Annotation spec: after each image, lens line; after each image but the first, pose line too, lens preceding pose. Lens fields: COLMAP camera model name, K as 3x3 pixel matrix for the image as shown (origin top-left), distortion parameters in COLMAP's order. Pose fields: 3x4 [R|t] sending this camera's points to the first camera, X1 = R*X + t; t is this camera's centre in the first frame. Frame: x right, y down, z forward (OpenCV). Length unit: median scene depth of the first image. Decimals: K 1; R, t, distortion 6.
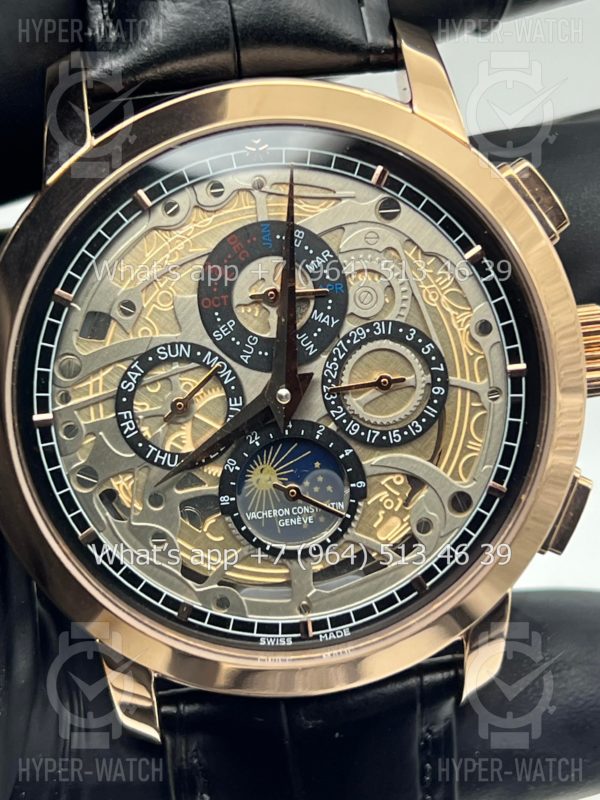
lens RADIAL K [[1783.6, 0, 300.8], [0, 1783.6, 401.3], [0, 0, 1]] dist [0.273909, 0.000000]
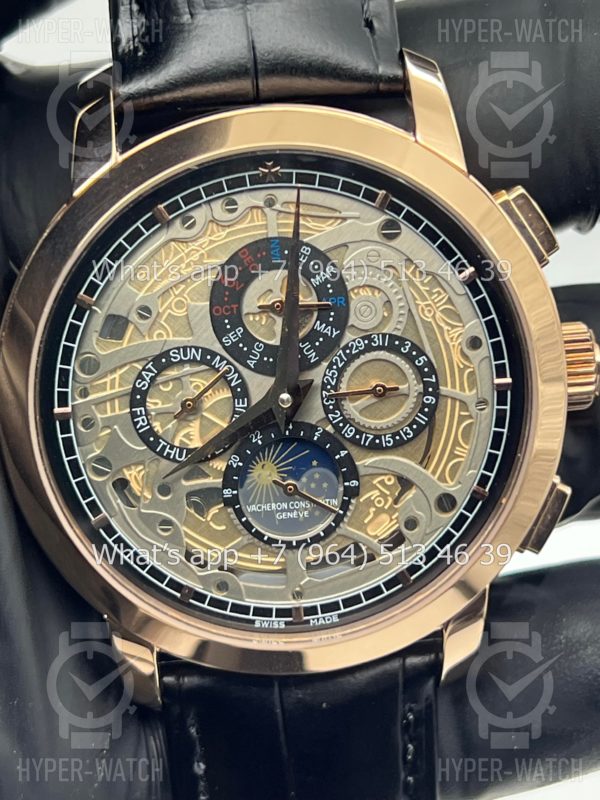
lens RADIAL K [[1783.6, 0, 302.1], [0, 1783.6, 403.9], [0, 0, 1]] dist [0.273909, 0.000000]
pose [[0.999036, 0.041196, -0.015184, 0.016719], [-0.040556, 0.998363, 0.040340, -0.043942], [0.016821, -0.039686, 0.999071, -0.078178]]
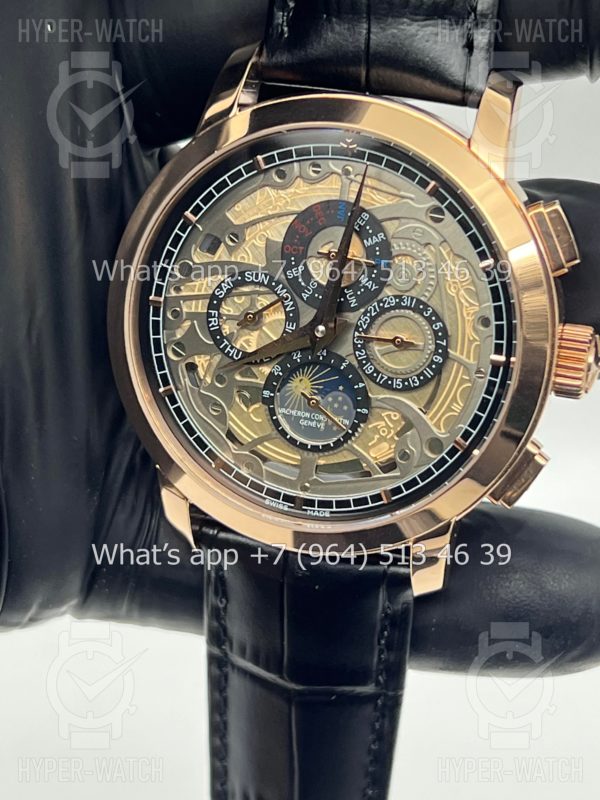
lens RADIAL K [[1783.6, 0, 301.7], [0, 1783.6, 396.3], [0, 0, 1]] dist [0.273909, 0.000000]
pose [[0.913358, 0.279931, -0.295662, 0.380926], [-0.259572, 0.959793, 0.106860, -0.093715], [0.313687, -0.020856, 0.949297, -0.272273]]
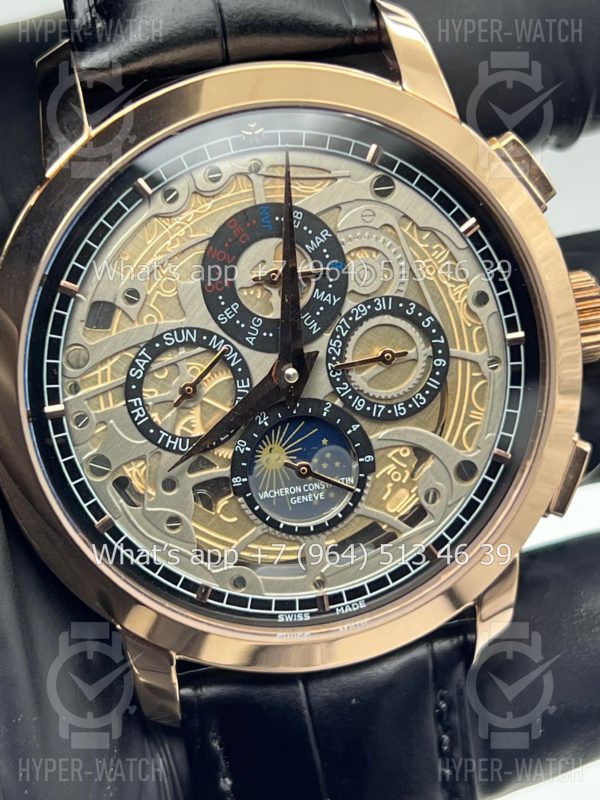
lens RADIAL K [[1783.6, 0, 298.7], [0, 1783.6, 402.0], [0, 0, 1]] dist [0.273909, 0.000000]
pose [[0.996569, -0.052730, 0.063795, -0.069868], [0.052679, 0.998608, 0.002489, 0.009806], [-0.063837, 0.000880, 0.997960, -0.012958]]
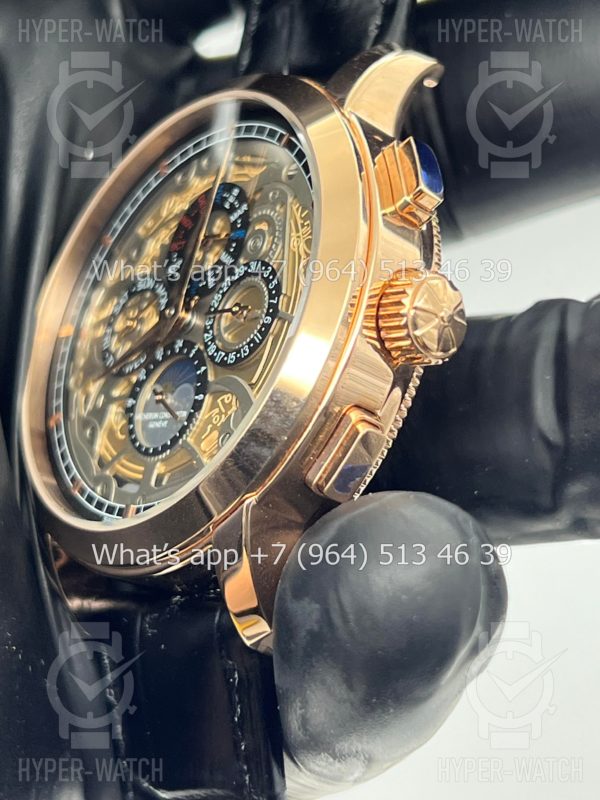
lens RADIAL K [[1783.6, 0, 297.7], [0, 1783.6, 399.9], [0, 0, 1]] dist [0.273909, 0.000000]
pose [[0.555847, 0.025011, -0.830908, 0.995740], [-0.369180, 0.902995, -0.219787, 0.271509], [0.744809, 0.428922, 0.511161, 0.479629]]
